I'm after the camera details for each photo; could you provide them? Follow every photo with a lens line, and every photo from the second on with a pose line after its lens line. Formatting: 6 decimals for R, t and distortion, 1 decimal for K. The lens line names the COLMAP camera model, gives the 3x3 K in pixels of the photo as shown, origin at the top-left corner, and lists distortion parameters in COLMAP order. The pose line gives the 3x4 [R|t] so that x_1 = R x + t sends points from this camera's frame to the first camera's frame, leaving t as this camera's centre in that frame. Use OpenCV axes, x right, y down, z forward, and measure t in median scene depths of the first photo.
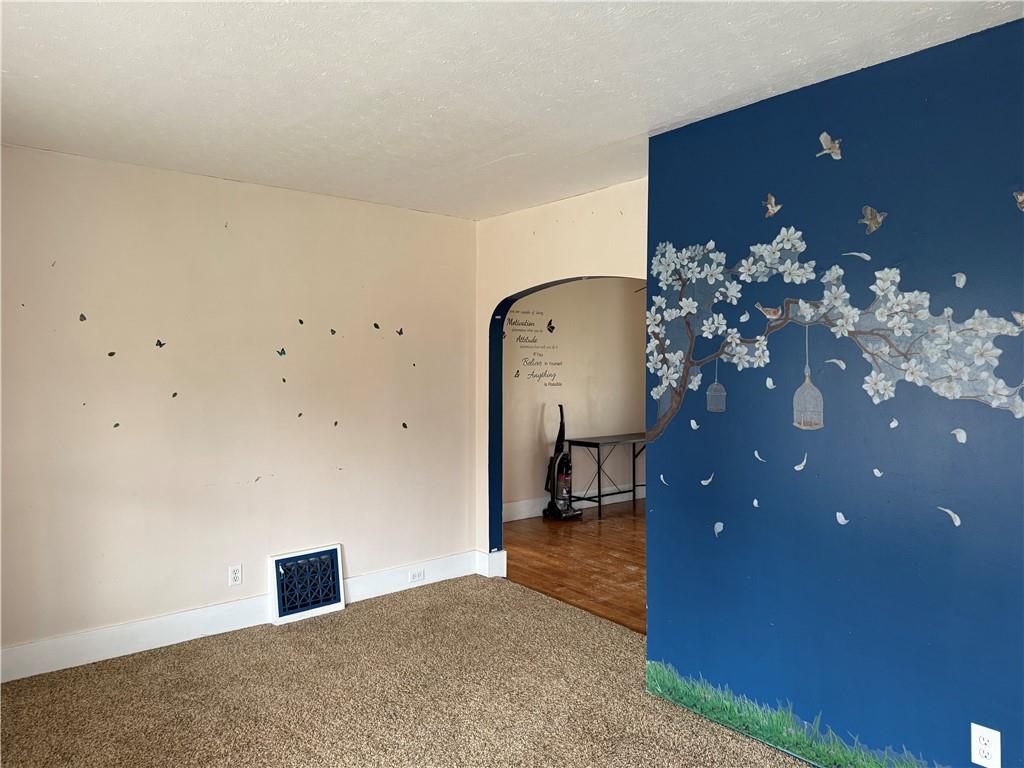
lens RADIAL K [[707.7, 0, 510.9], [0, 707.7, 380.4], [0, 0, 1]] dist [0.006855, -0.000770]
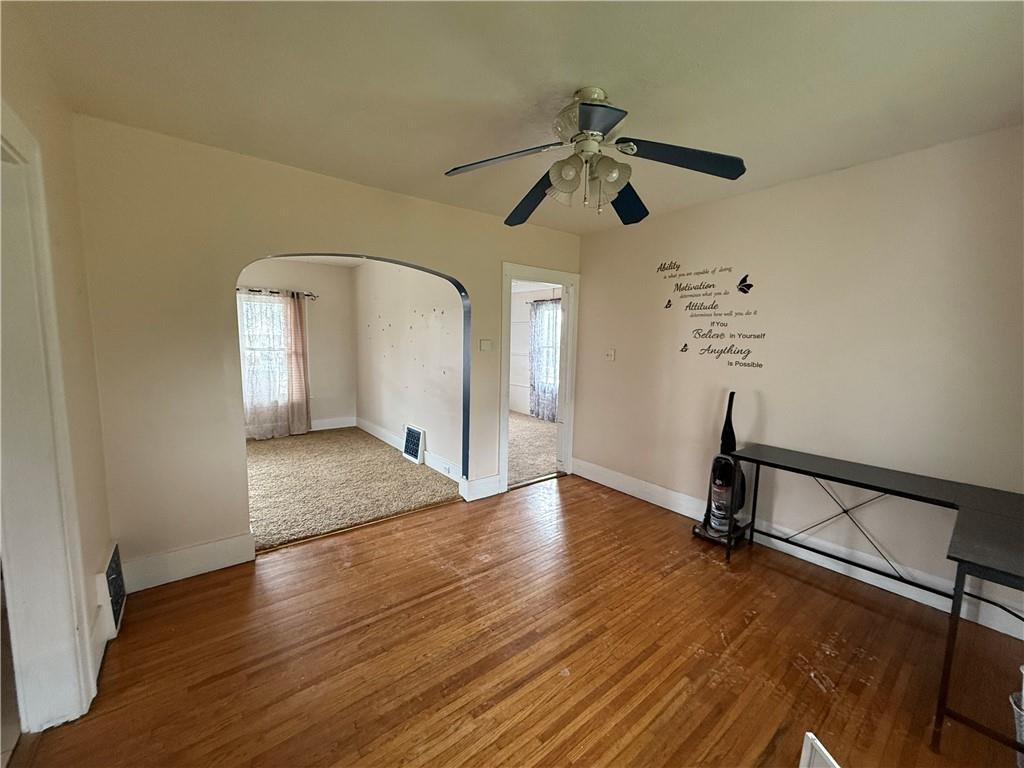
lens RADIAL K [[407.3, 0, 512.9], [0, 407.3, 387.2], [0, 0, 1]] dist [0.001021, 0.000026]
pose [[-0.029260, 0.116200, -0.992795, 0.503379], [-0.039571, 0.992307, 0.117309, -0.011202], [0.998788, 0.042718, -0.024436, 0.789006]]
